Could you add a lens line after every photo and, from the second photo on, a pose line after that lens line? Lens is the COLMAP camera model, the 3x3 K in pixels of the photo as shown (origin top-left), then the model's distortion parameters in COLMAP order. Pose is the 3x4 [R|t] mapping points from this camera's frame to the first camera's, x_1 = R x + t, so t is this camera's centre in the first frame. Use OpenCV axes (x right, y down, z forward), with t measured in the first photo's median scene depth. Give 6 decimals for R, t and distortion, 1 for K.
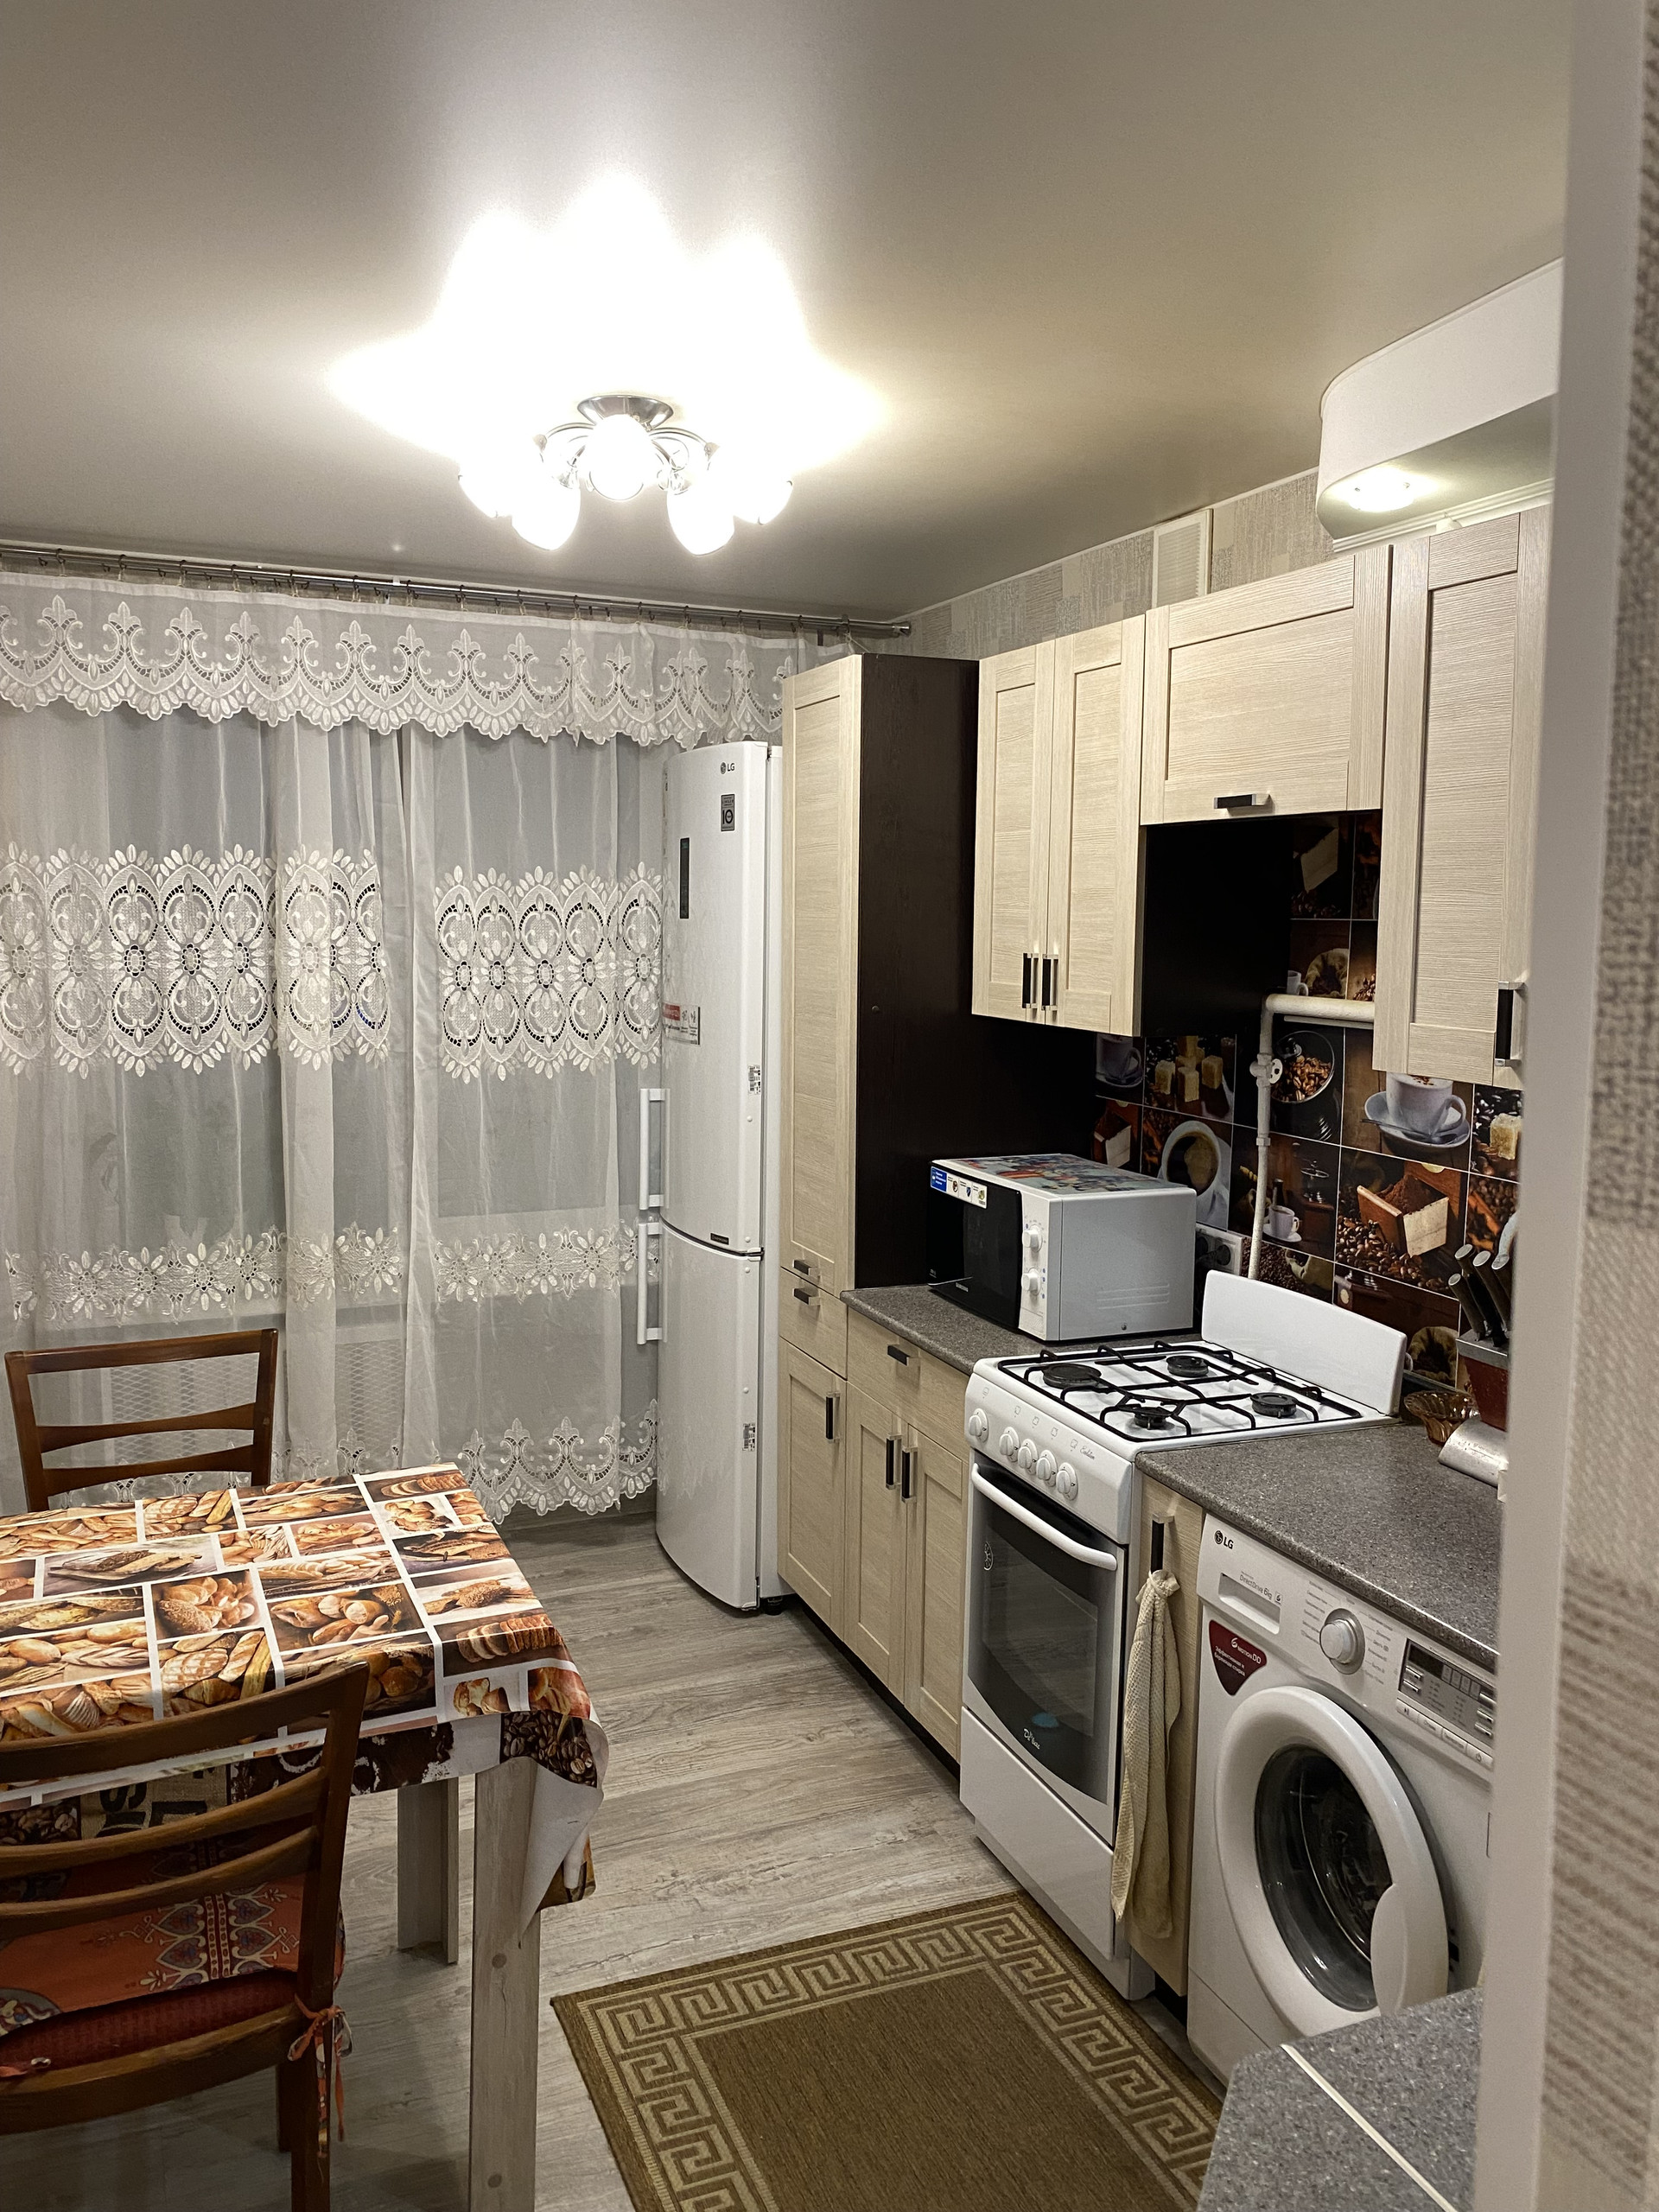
lens RADIAL K [[1712.6, 0, 835.0], [0, 1712.6, 1097.9], [0, 0, 1]] dist [0.082916, -0.098509]
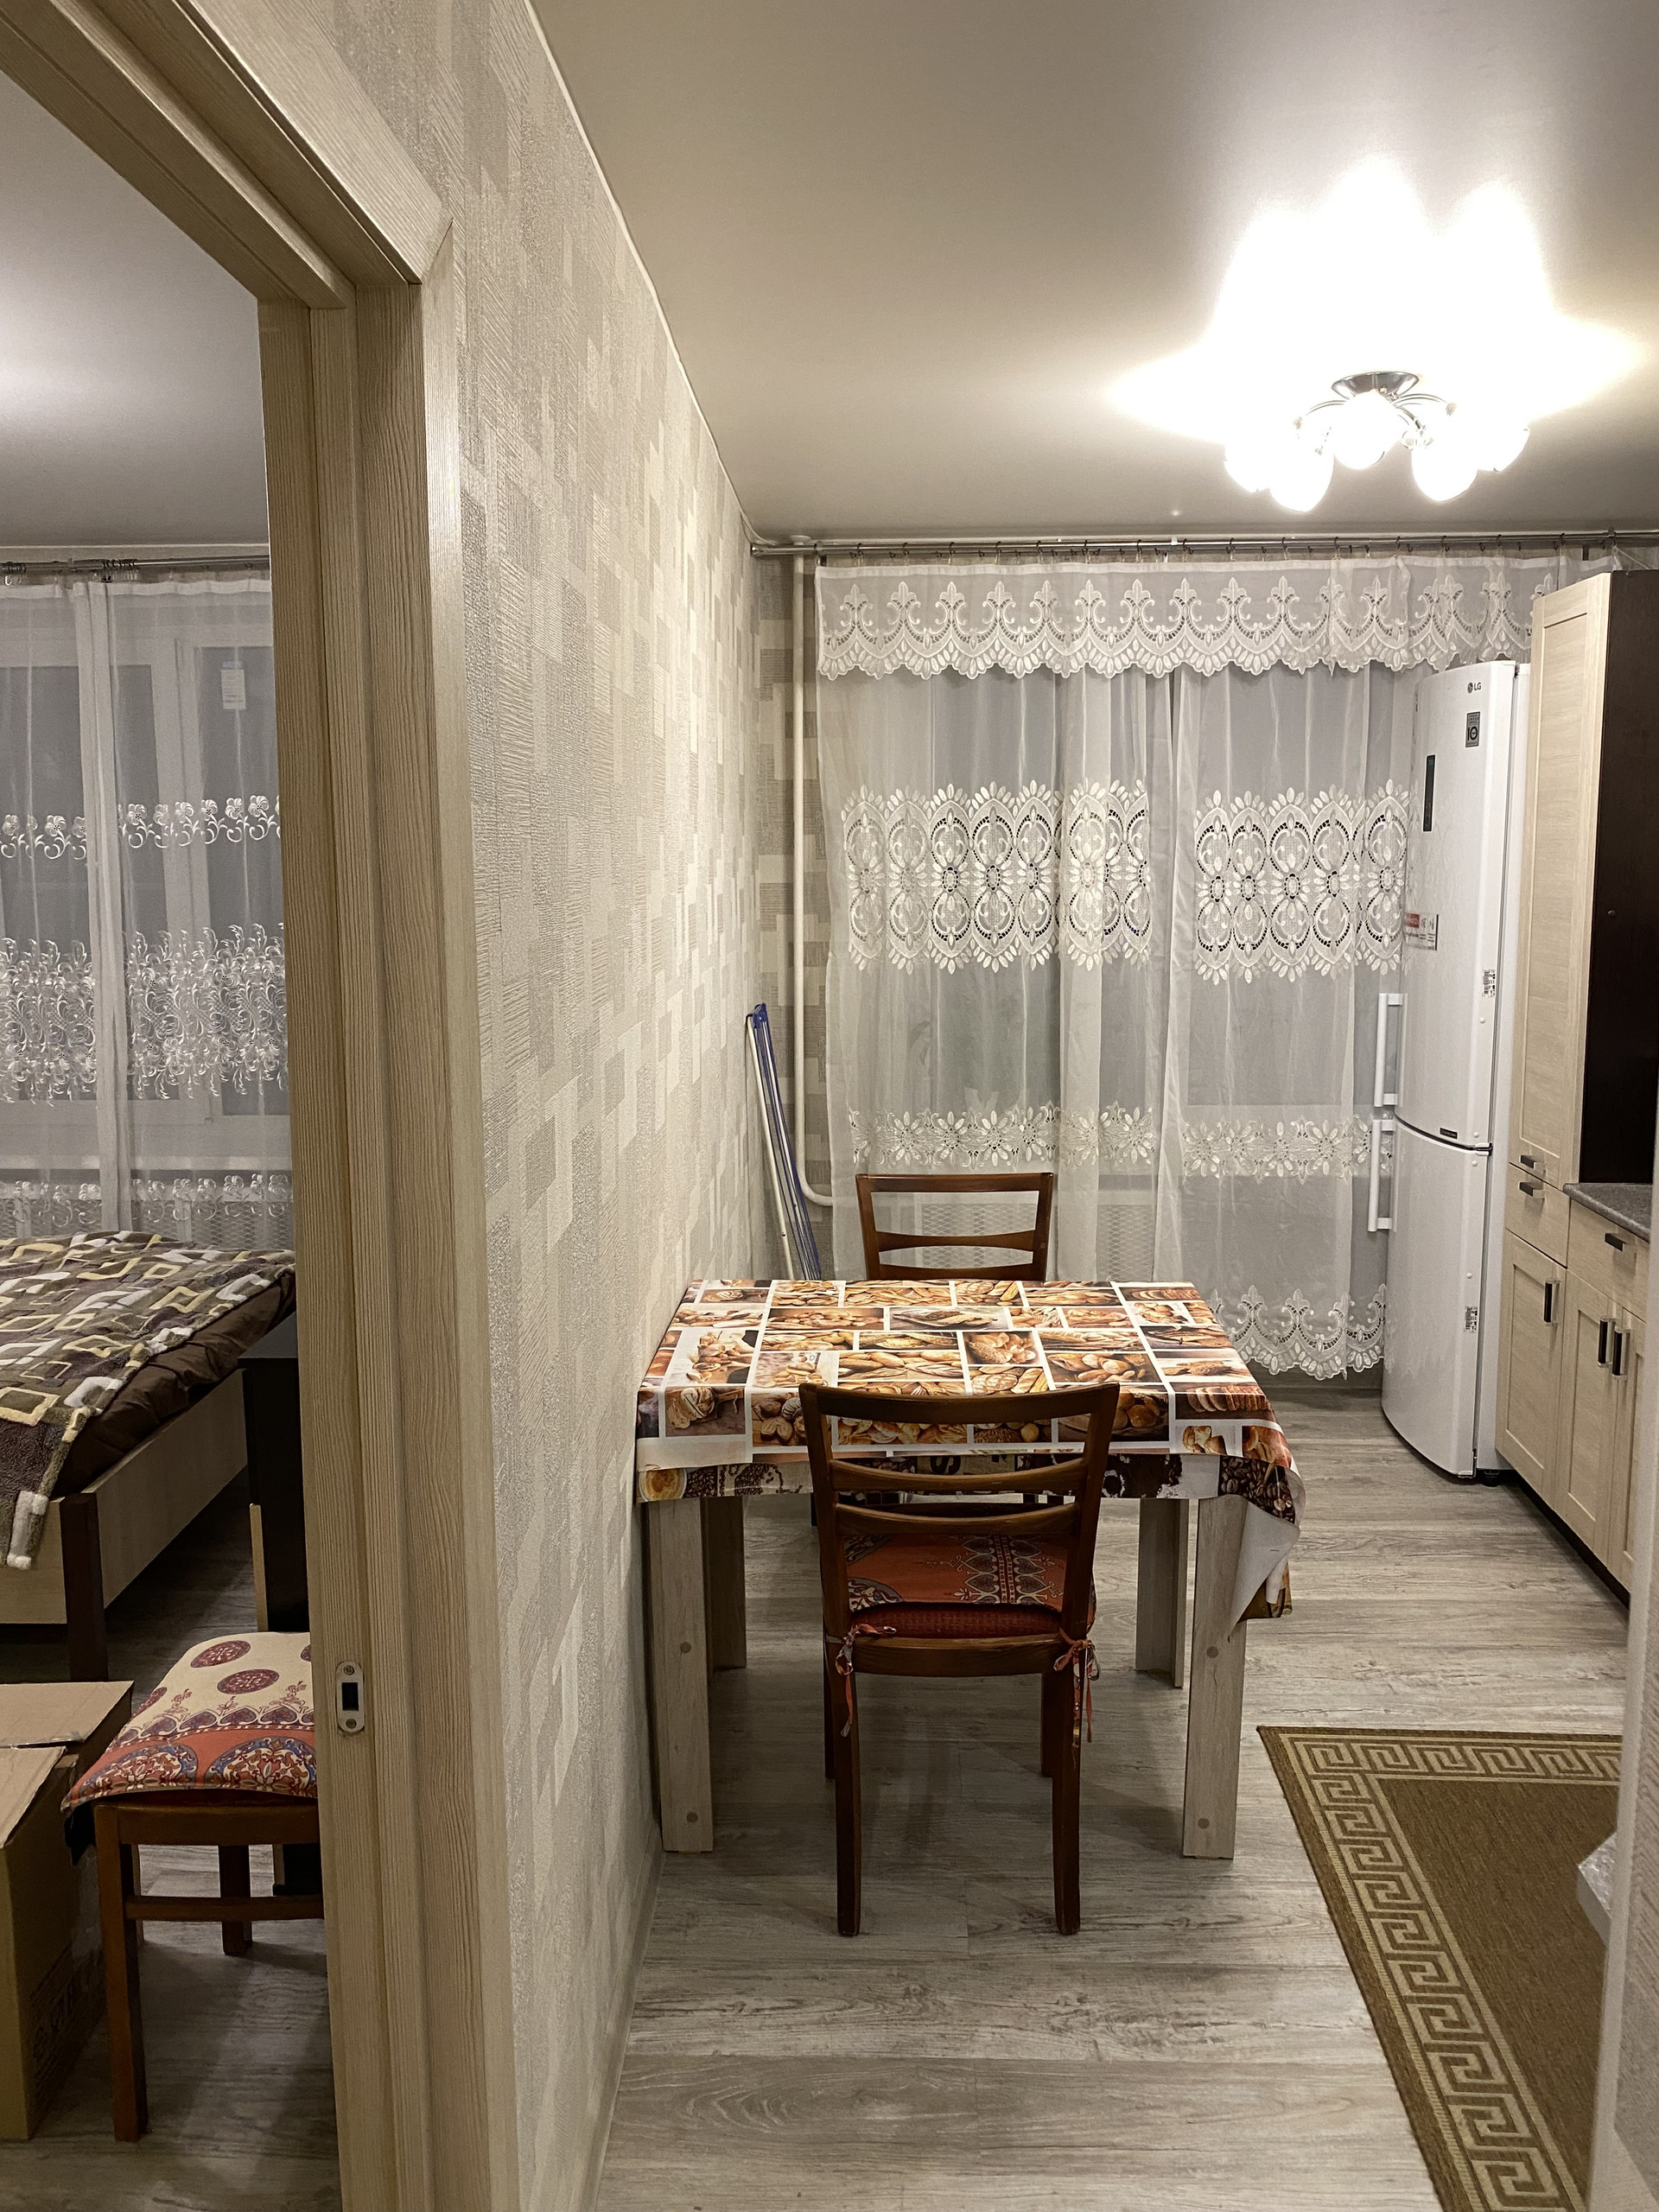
lens RADIAL K [[1676.6, 0, 821.8], [0, 1676.6, 1096.3], [0, 0, 1]] dist [0.061770, -0.204805]
pose [[0.901567, 0.044274, -0.430367, 0.035316], [-0.027133, 0.998578, 0.045888, 0.025158], [0.431787, -0.029694, 0.901487, -0.127678]]
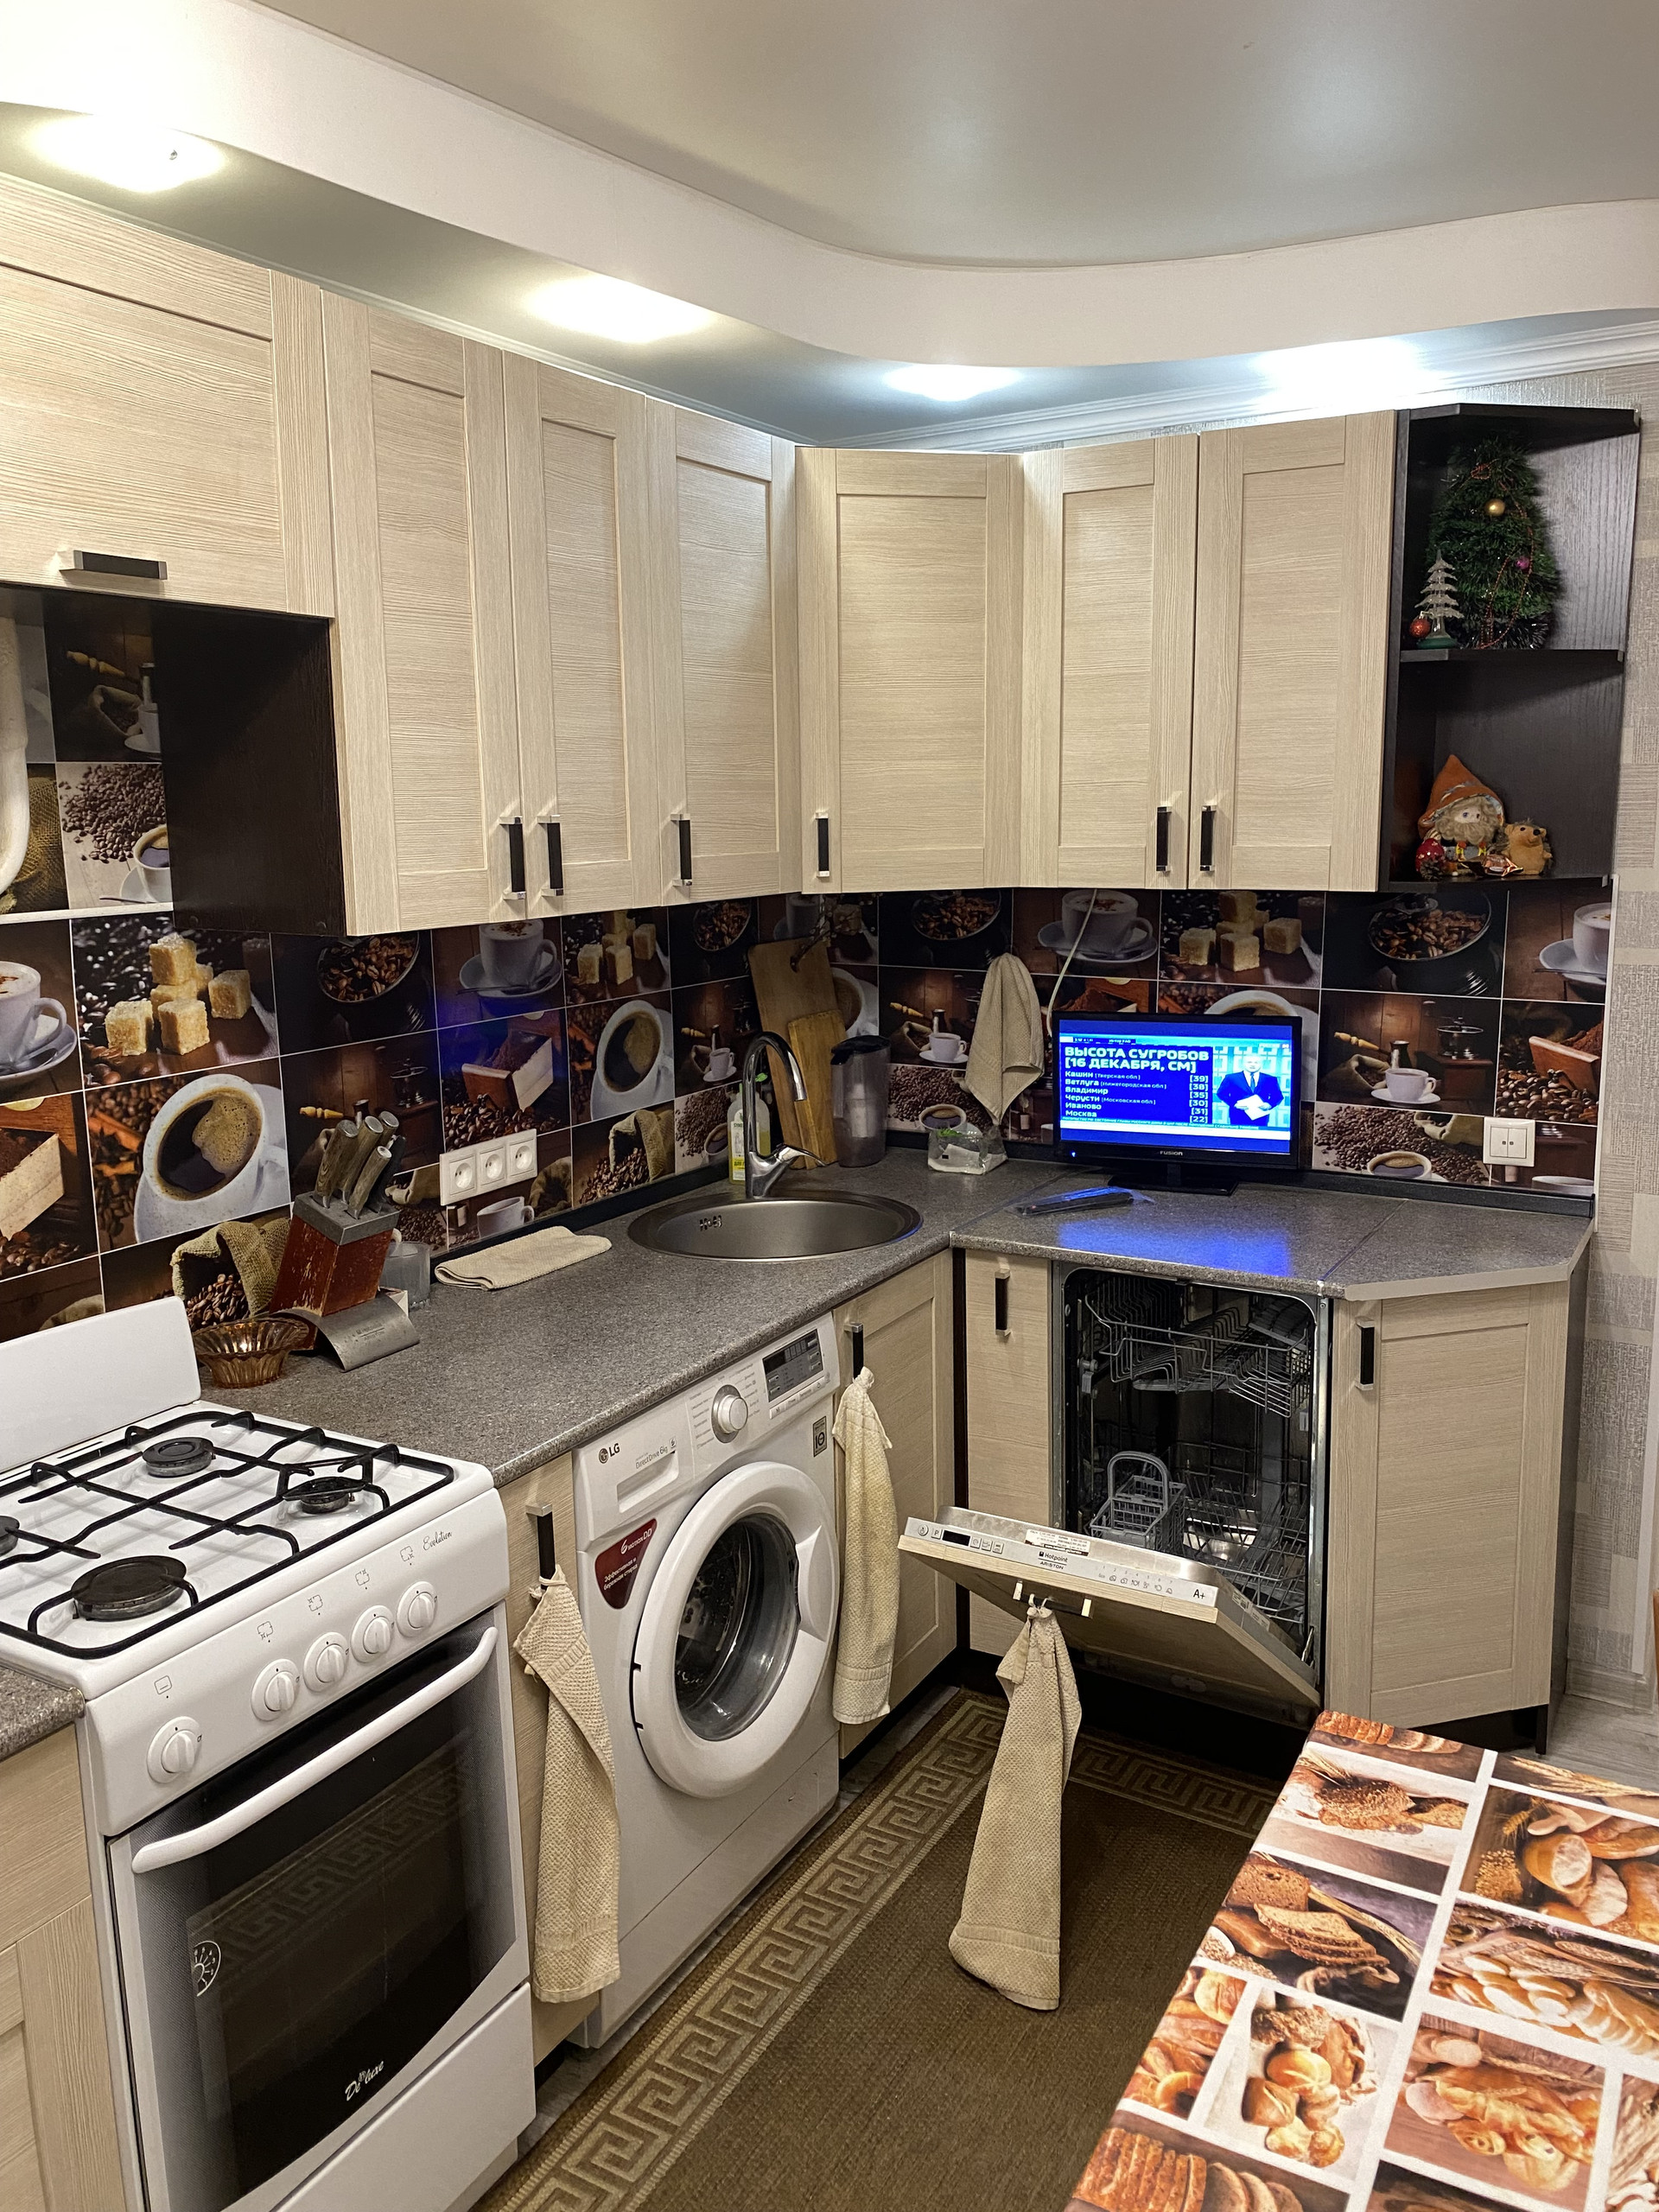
lens RADIAL K [[1693.9, 0, 797.9], [0, 1693.9, 1102.2], [0, 0, 1]] dist [0.093265, -0.000791]
pose [[-0.598769, -0.163907, 0.783970, -0.329503], [0.077386, 0.962416, 0.260321, -0.097015], [-0.797174, 0.216541, -0.563581, 0.888351]]
